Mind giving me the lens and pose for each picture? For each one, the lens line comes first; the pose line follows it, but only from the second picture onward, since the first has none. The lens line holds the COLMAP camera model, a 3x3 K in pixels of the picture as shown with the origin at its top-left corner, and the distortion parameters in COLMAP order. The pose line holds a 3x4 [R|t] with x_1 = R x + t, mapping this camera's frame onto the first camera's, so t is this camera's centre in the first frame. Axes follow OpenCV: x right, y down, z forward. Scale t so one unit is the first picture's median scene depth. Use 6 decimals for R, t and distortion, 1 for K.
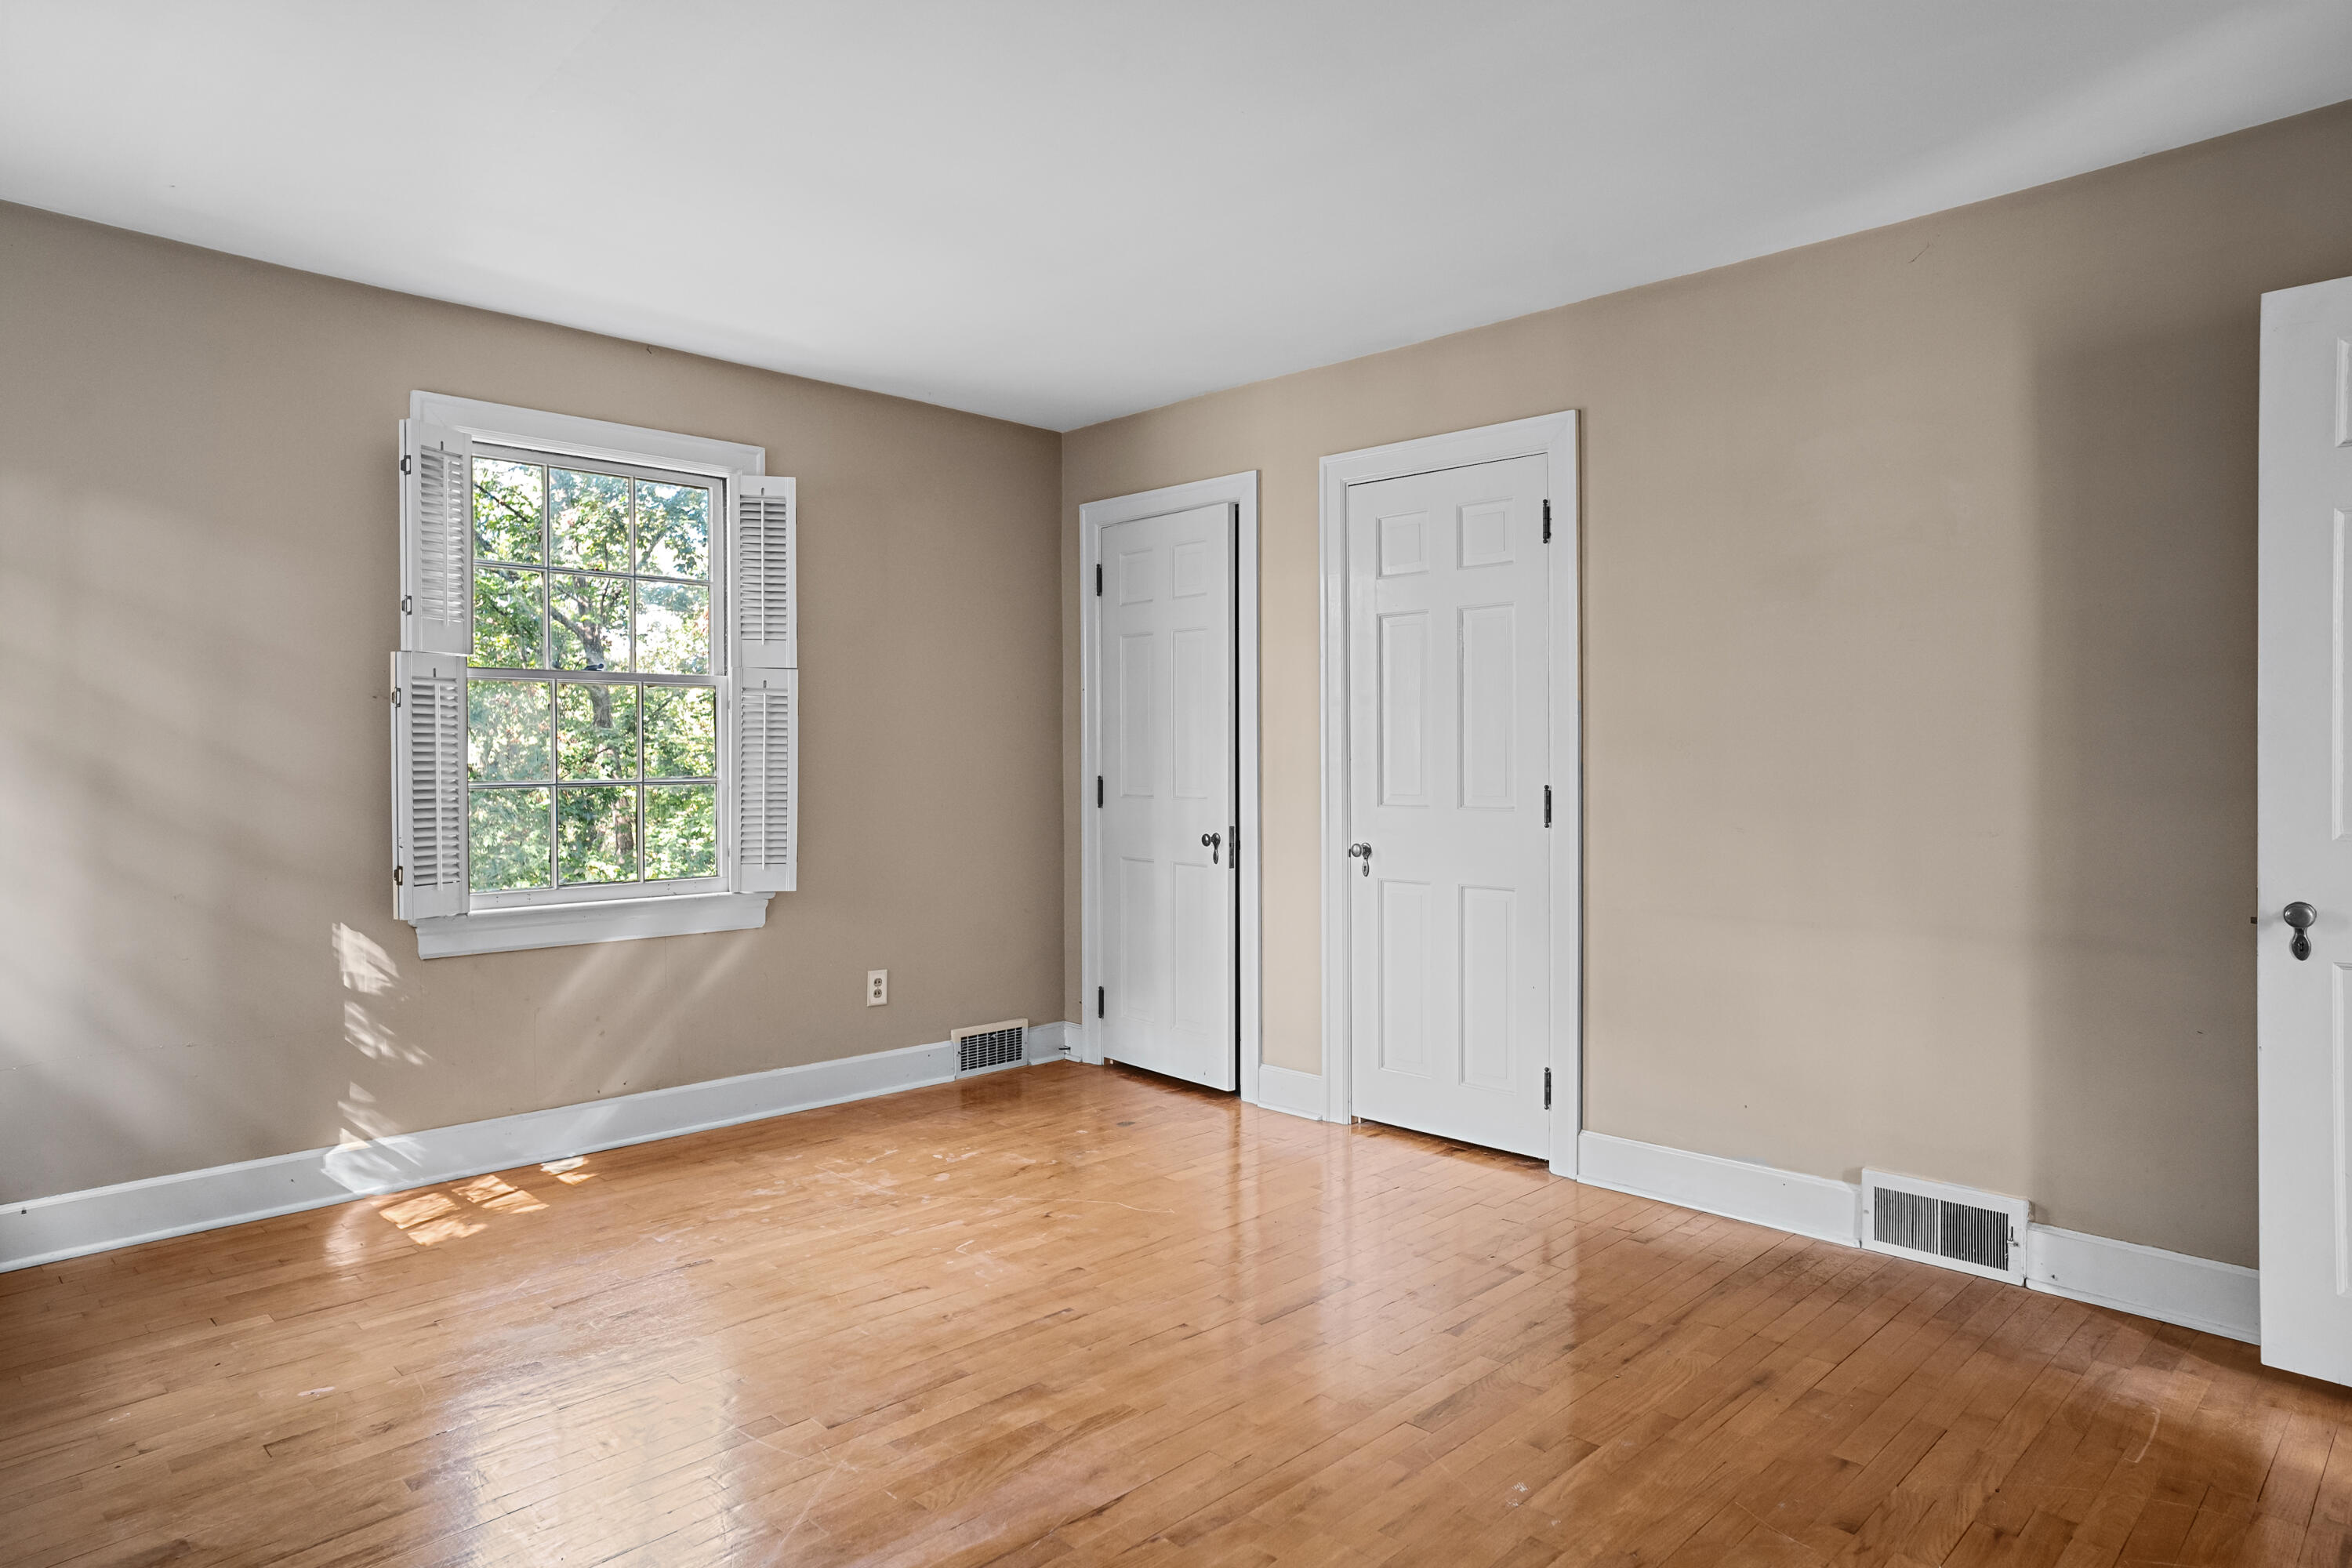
lens RADIAL K [[1388.7, 0, 1171.5], [0, 1388.7, 774.3], [0, 0, 1]] dist [-0.019033, 0.010048]
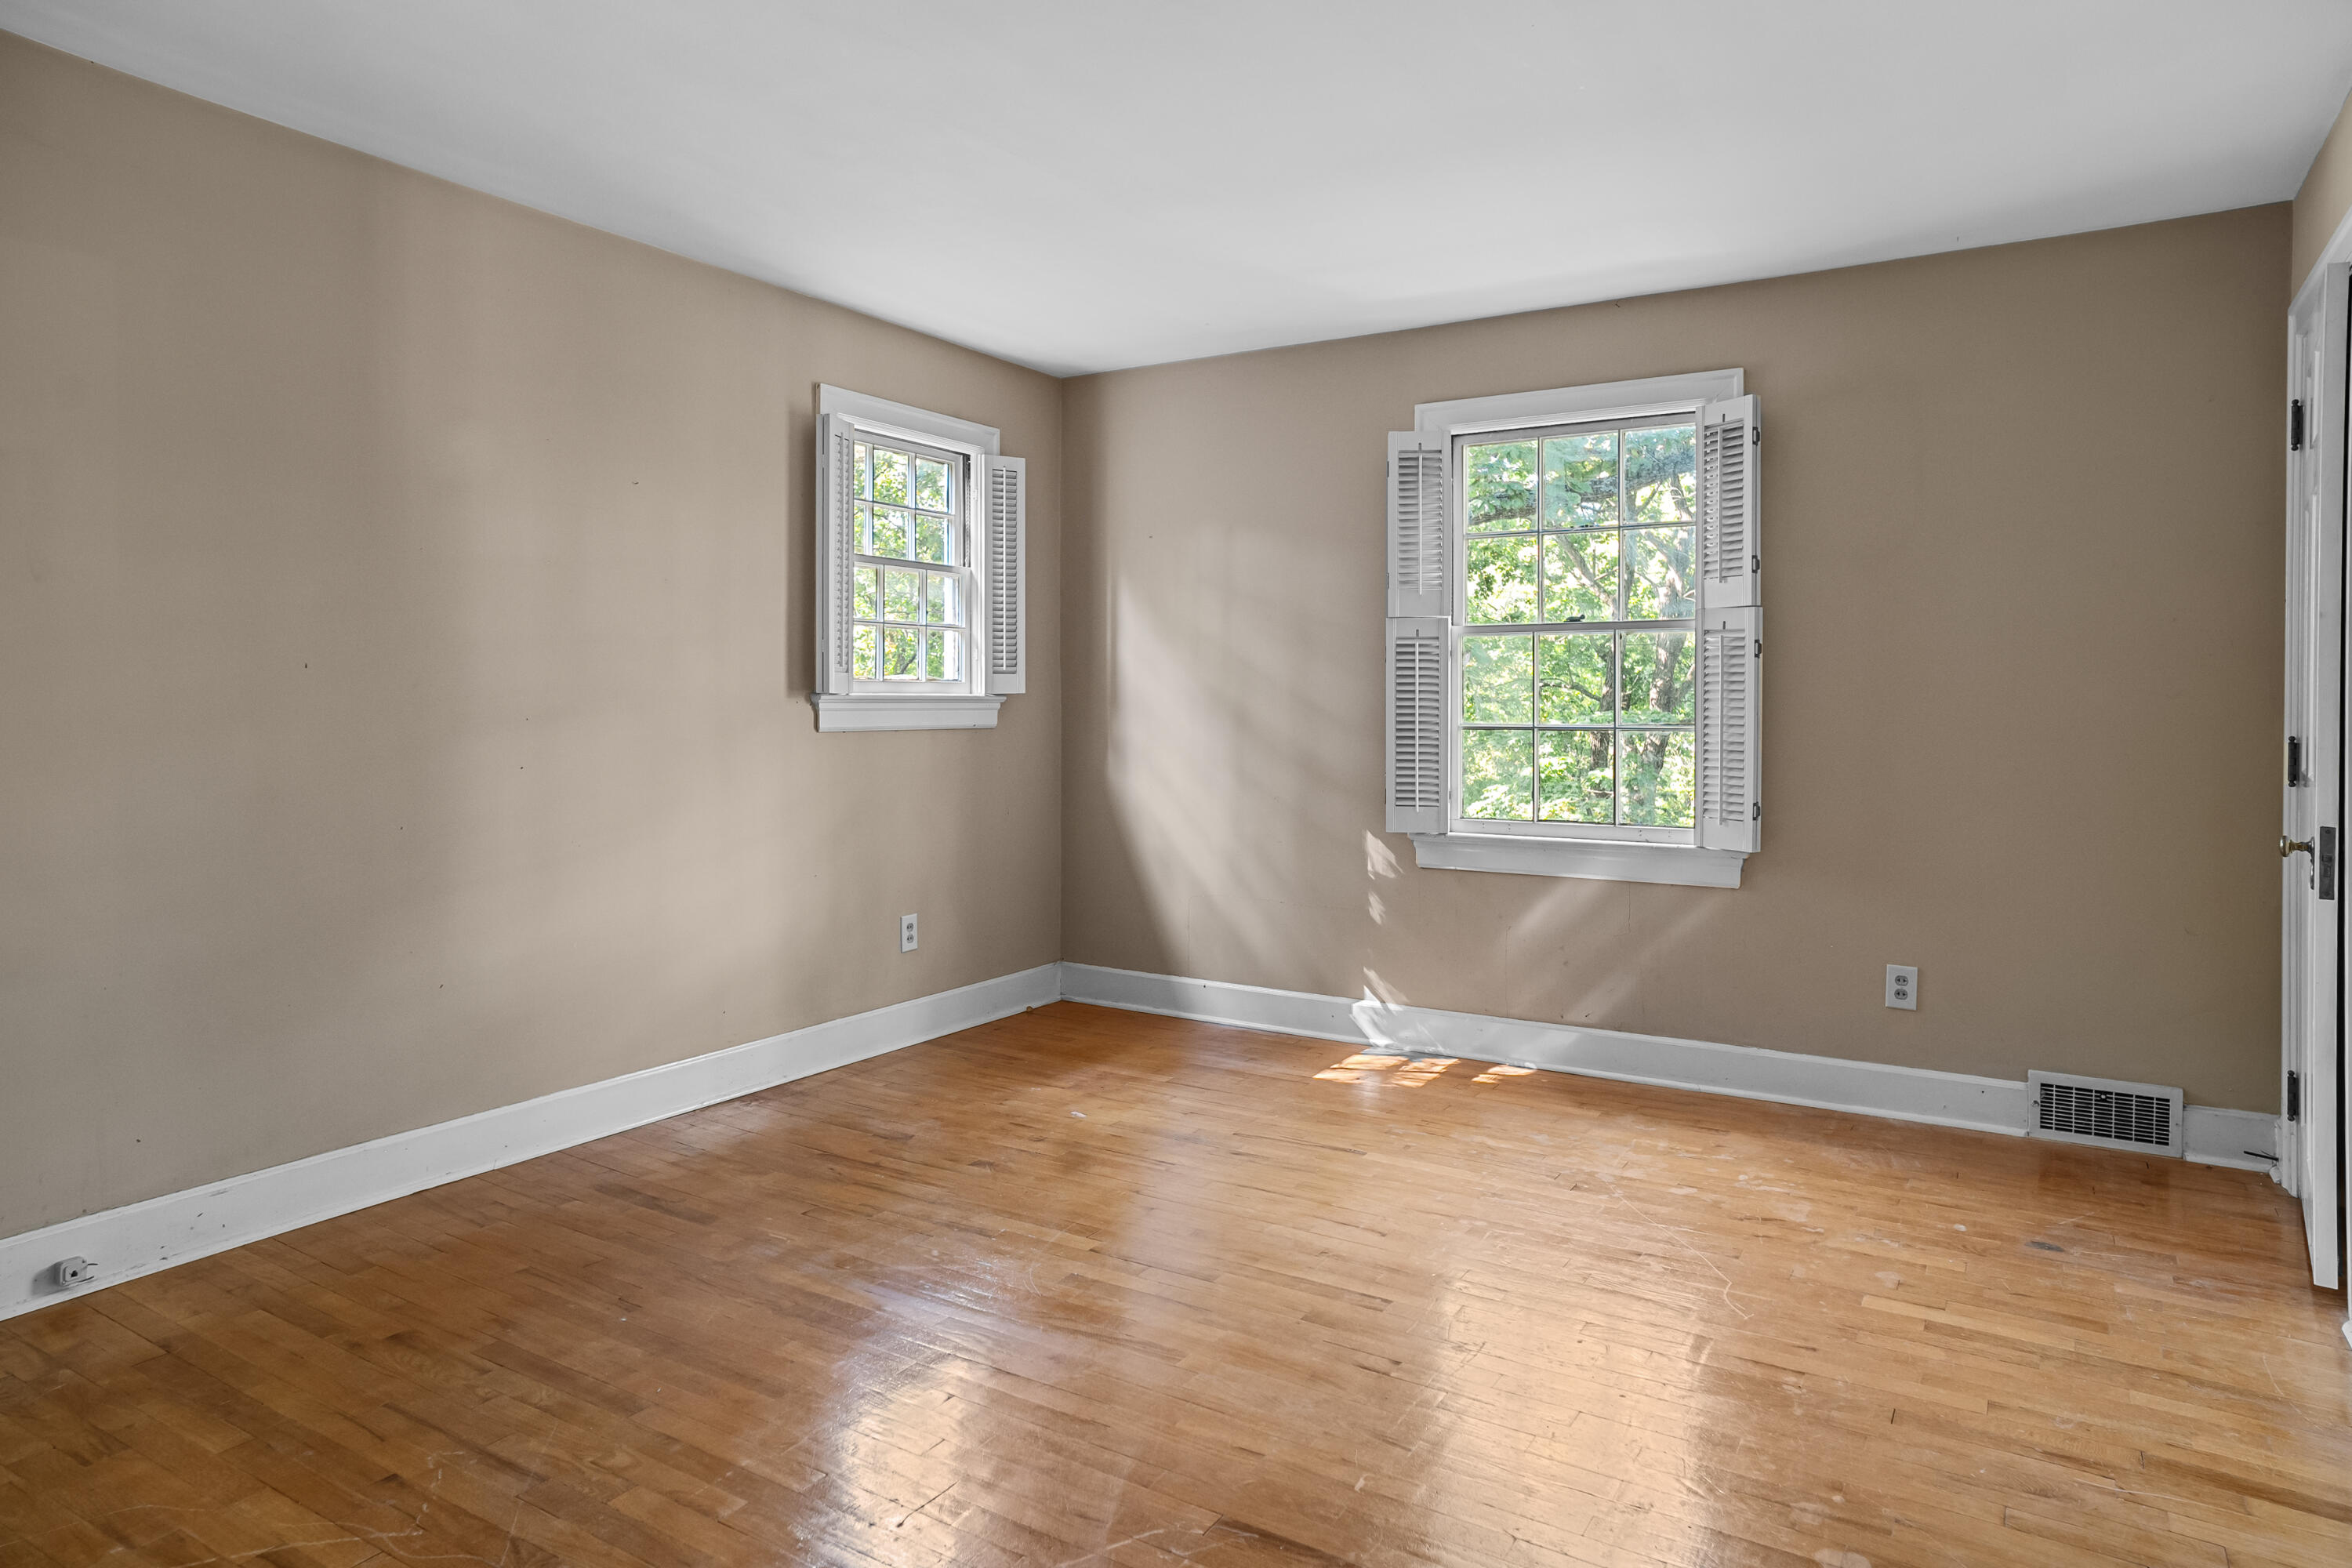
lens RADIAL K [[1388.7, 0, 1172.8], [0, 1388.7, 714.3], [0, 0, 1]] dist [-0.019033, 0.010048]
pose [[0.232735, 0.007429, -0.972512, 0.609086], [-0.017688, 0.999838, 0.003405, -0.002396], [0.972379, 0.016409, 0.232829, 0.499697]]
